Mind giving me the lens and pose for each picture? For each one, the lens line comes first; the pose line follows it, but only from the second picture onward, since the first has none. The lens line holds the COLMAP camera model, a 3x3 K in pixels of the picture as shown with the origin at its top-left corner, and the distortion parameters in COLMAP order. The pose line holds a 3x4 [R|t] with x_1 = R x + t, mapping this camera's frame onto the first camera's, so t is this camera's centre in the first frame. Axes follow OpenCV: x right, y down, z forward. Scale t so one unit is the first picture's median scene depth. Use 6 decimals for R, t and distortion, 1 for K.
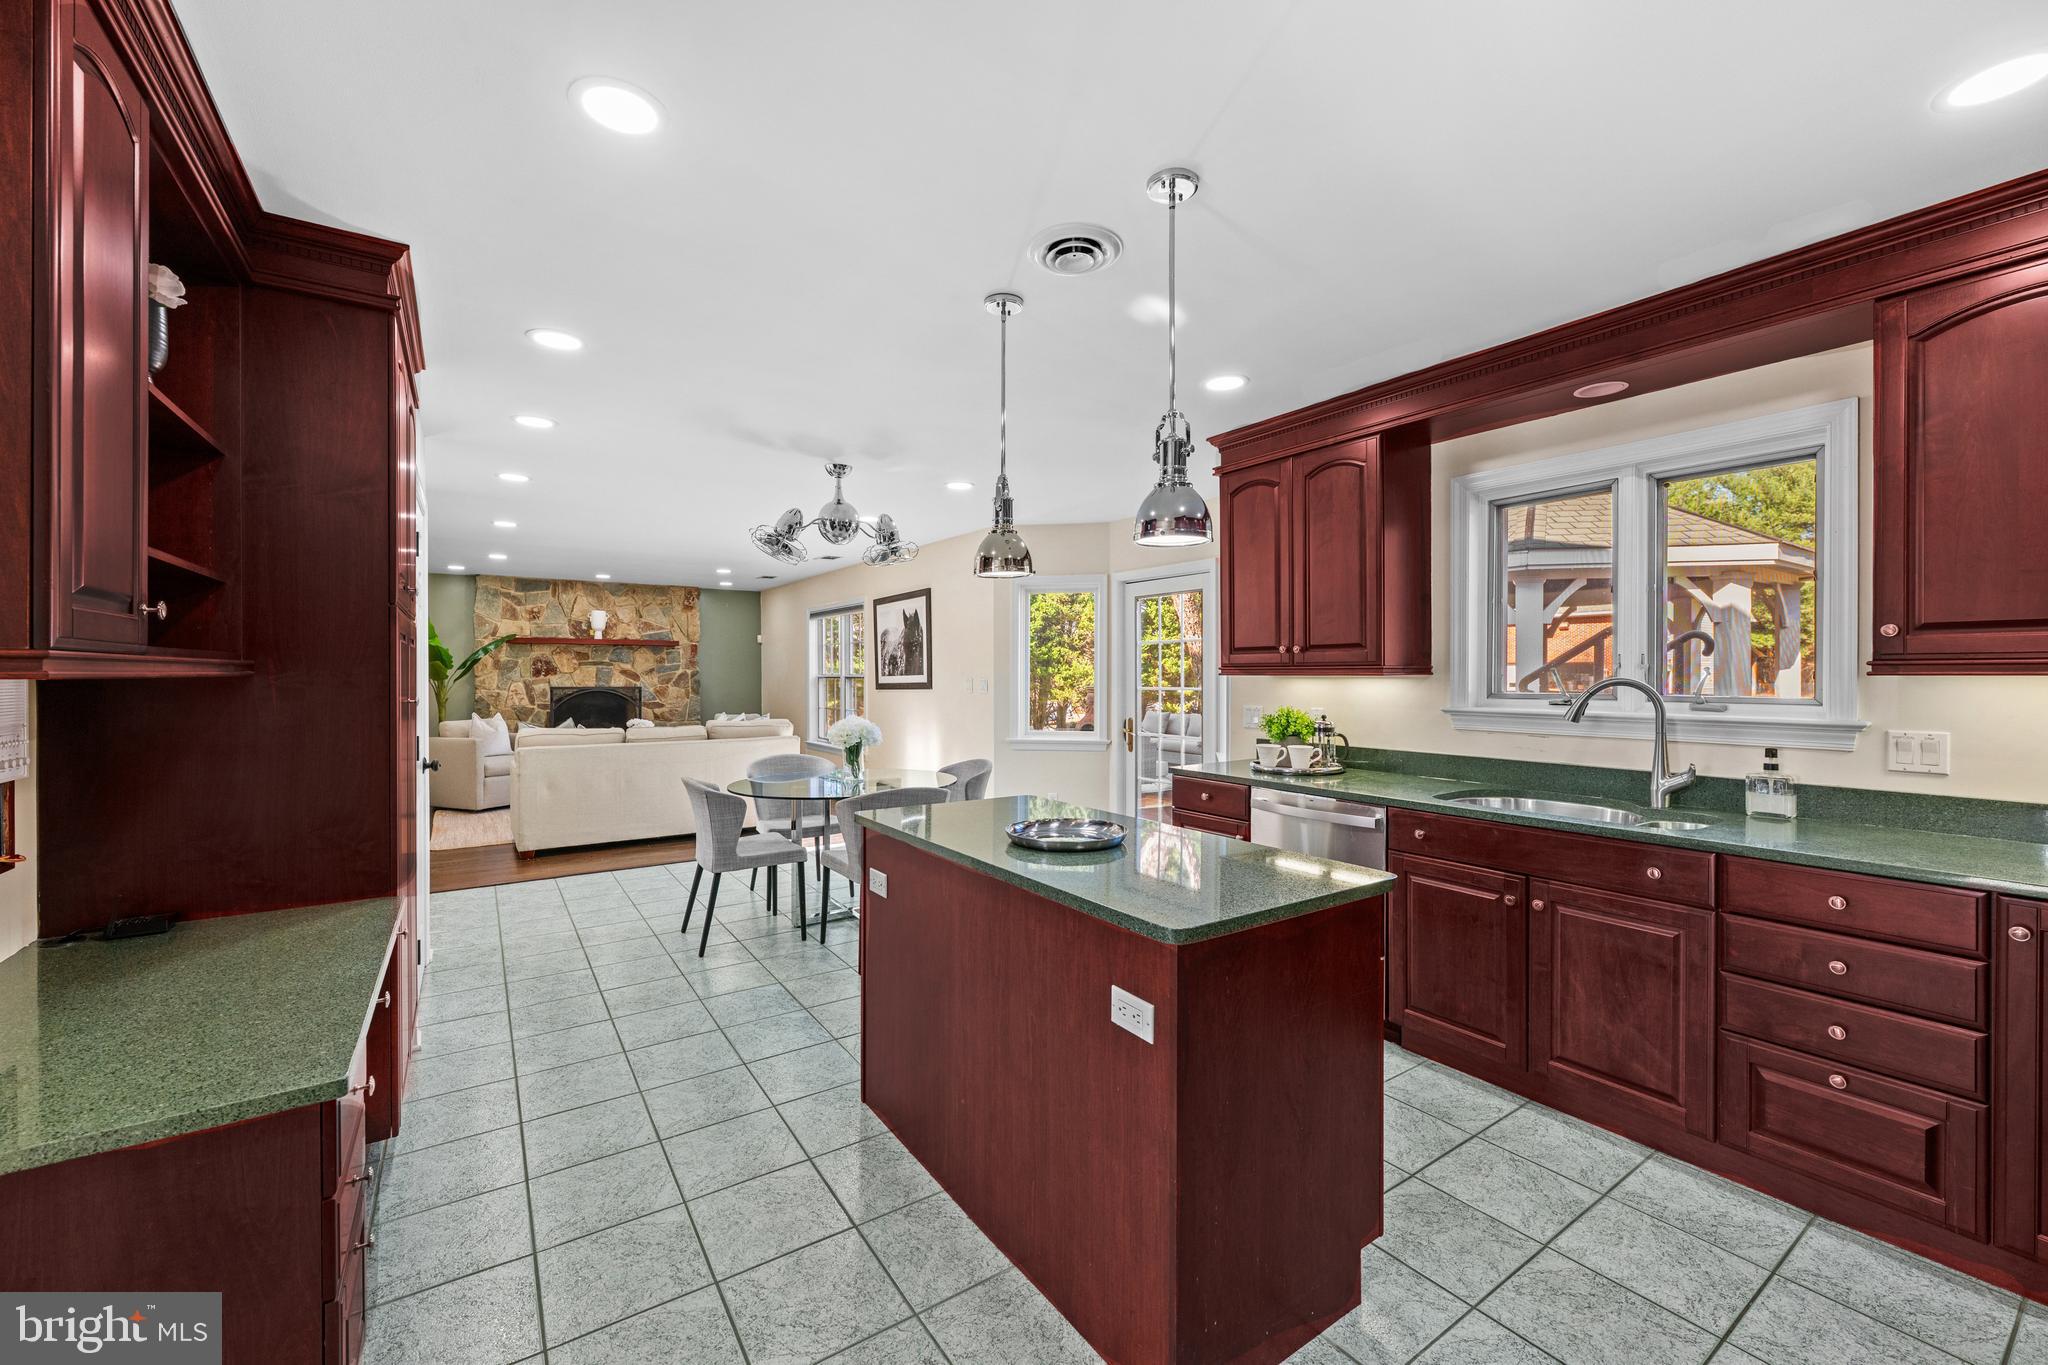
lens RADIAL K [[821.9, 0, 1026.4], [0, 821.9, 676.8], [0, 0, 1]] dist [0.001920, -0.000691]
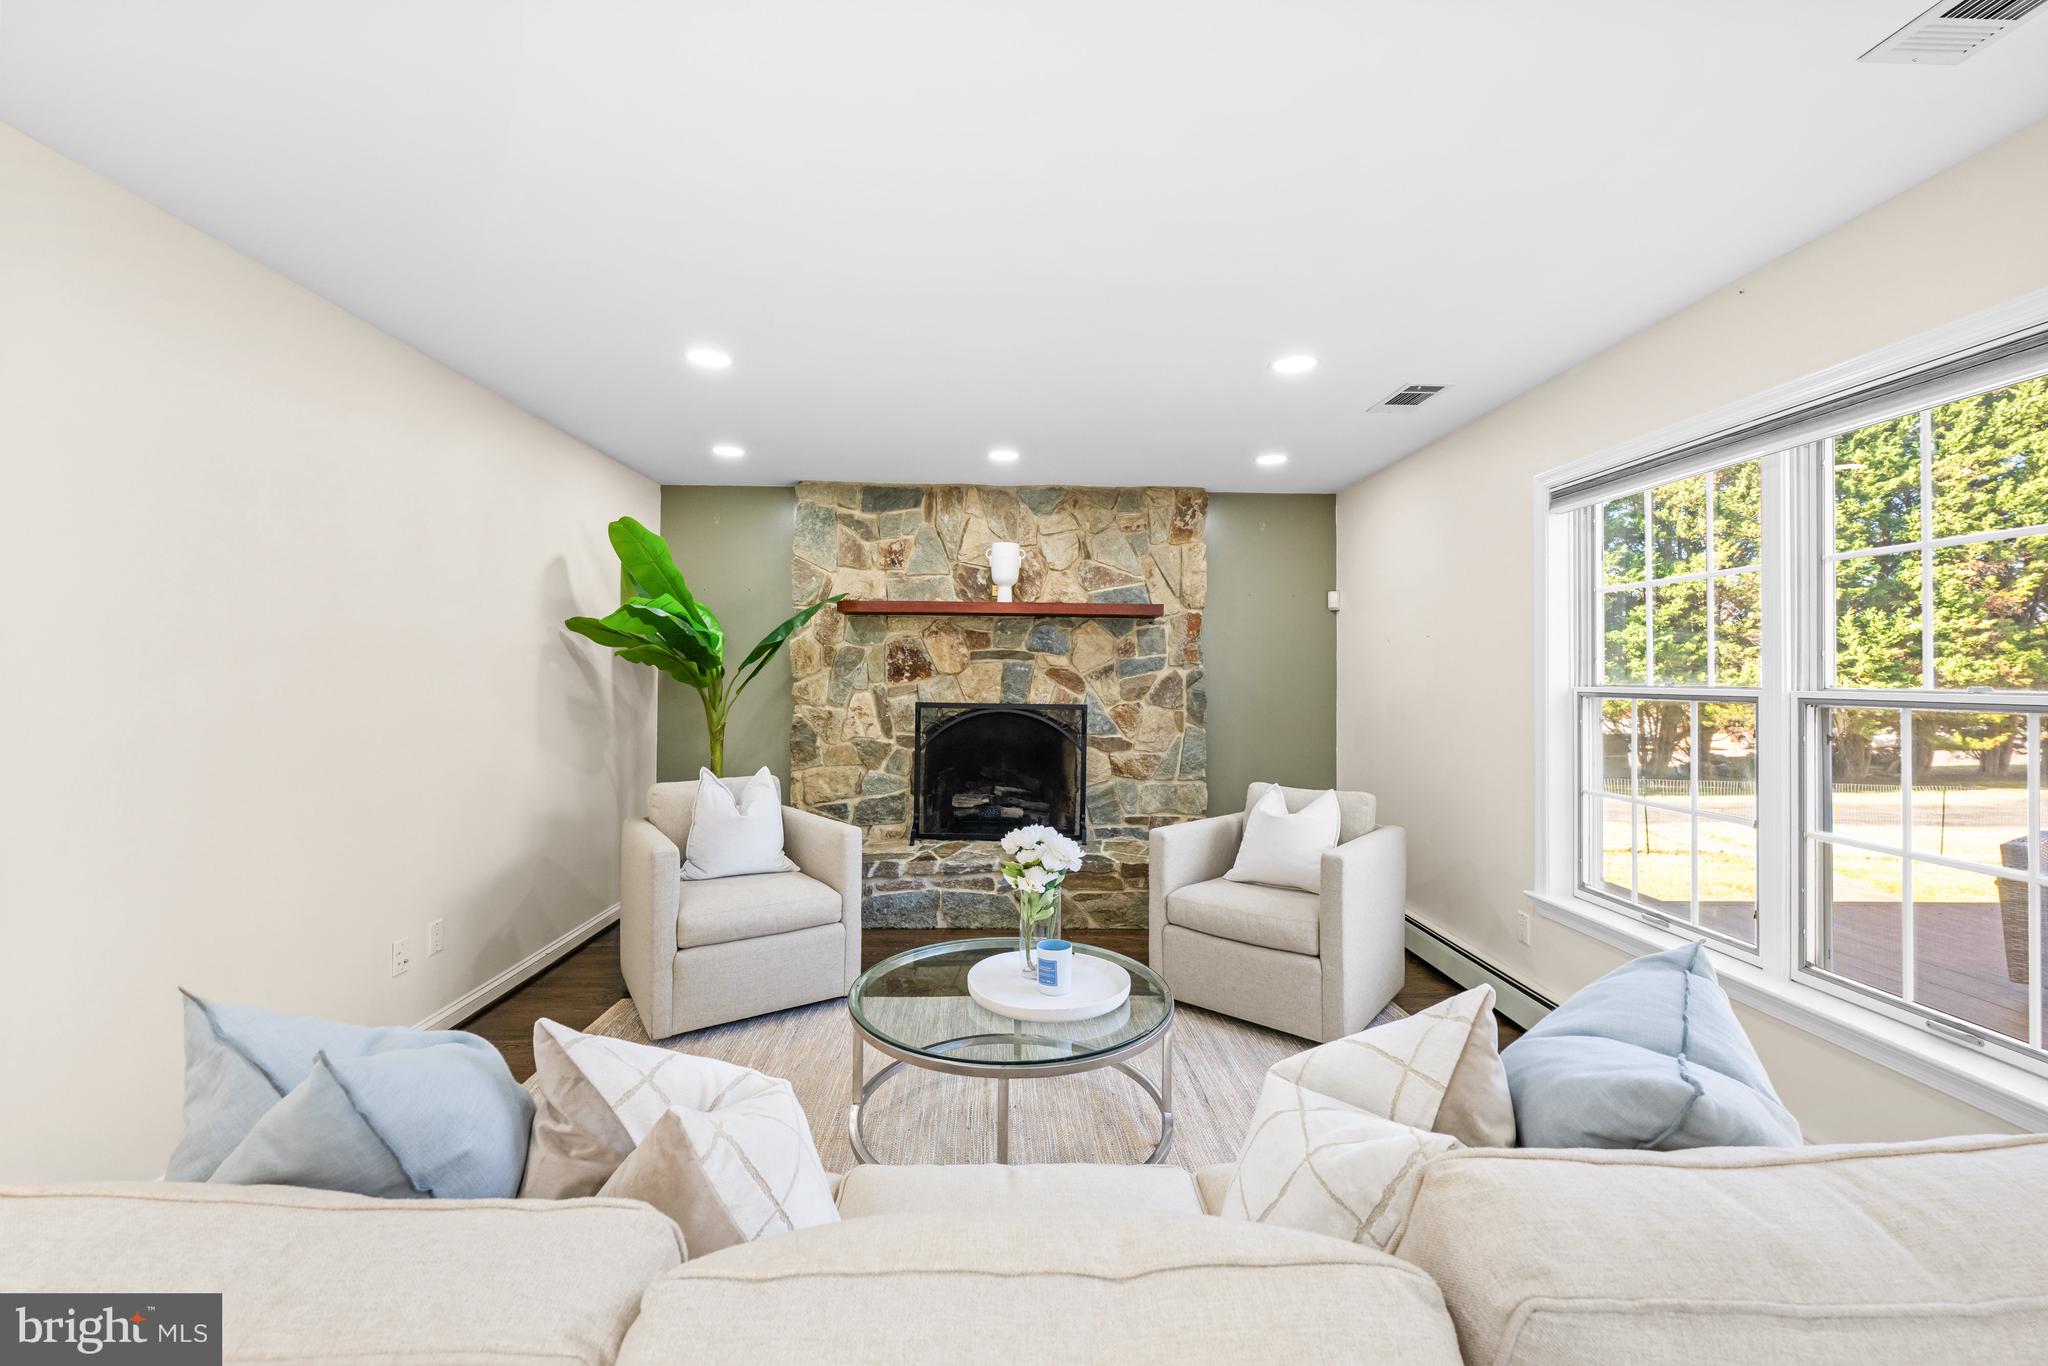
lens RADIAL K [[821.9, 0, 1012.6], [0, 821.9, 673.6], [0, 0, 1]] dist [0.001920, -0.000691]
pose [[0.833460, 0.005974, -0.552547, -0.316078], [-0.010606, 0.999930, -0.005188, -0.003365], [0.552478, 0.010184, 0.833465, 0.755321]]
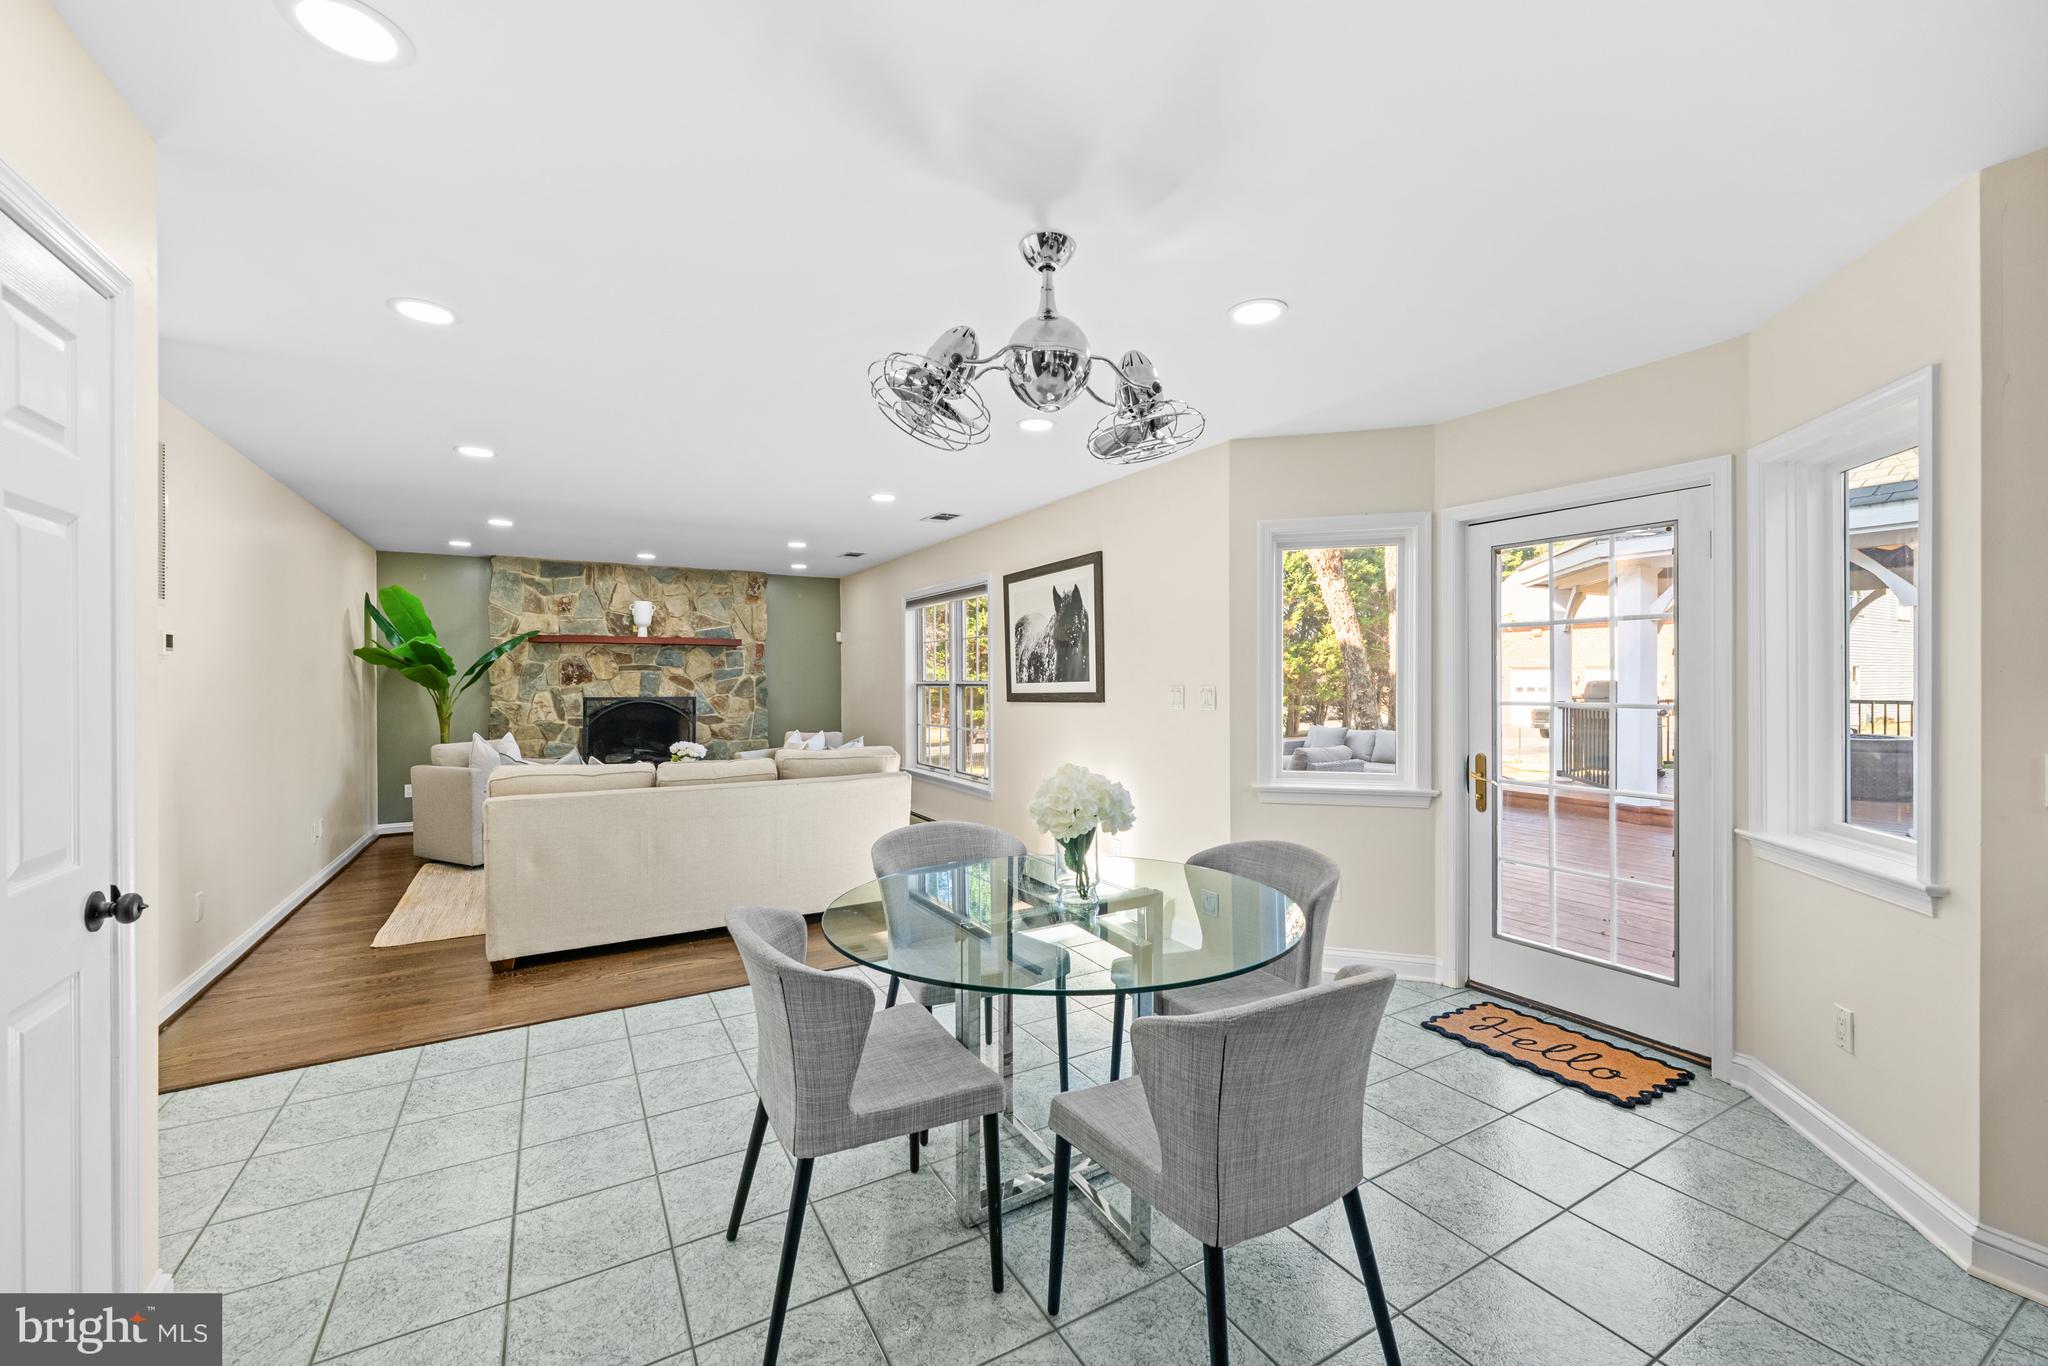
lens RADIAL K [[821.9, 0, 1025.8], [0, 821.9, 678.9], [0, 0, 1]] dist [0.001920, -0.000691]
pose [[0.997244, -0.003191, -0.074127, -0.114940], [0.002921, 0.999989, -0.003755, -0.001624], [0.074138, 0.003528, 0.997242, 0.292093]]
